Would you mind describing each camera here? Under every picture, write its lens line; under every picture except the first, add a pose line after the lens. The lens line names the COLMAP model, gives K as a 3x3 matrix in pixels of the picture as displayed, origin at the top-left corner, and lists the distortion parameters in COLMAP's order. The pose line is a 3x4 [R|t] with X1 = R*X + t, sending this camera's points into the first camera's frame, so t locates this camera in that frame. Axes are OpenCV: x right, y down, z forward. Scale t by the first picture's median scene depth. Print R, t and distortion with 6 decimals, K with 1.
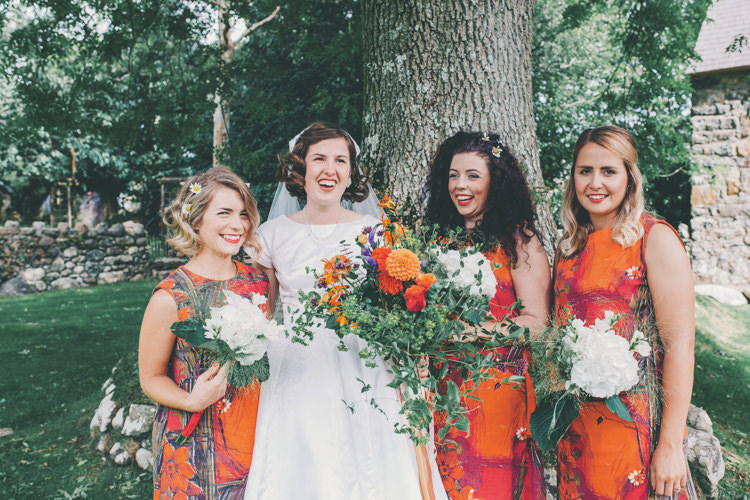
lens RADIAL K [[754.5, 0, 375.0], [0, 754.5, 250.0], [0, 0, 1]] dist [0.001515, 0.046456]
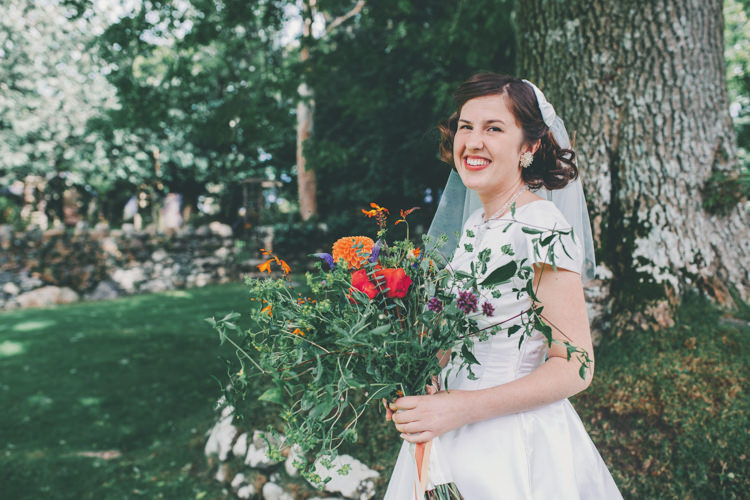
lens RADIAL K [[754.5, 0, 375.0], [0, 754.5, 250.0], [0, 0, 1]] dist [0.001515, 0.046456]
pose [[0.996001, -0.007192, -0.089054, -0.107369], [0.007203, 0.999974, -0.000204, -0.004961], [0.089054, -0.000439, 0.996027, 0.141665]]
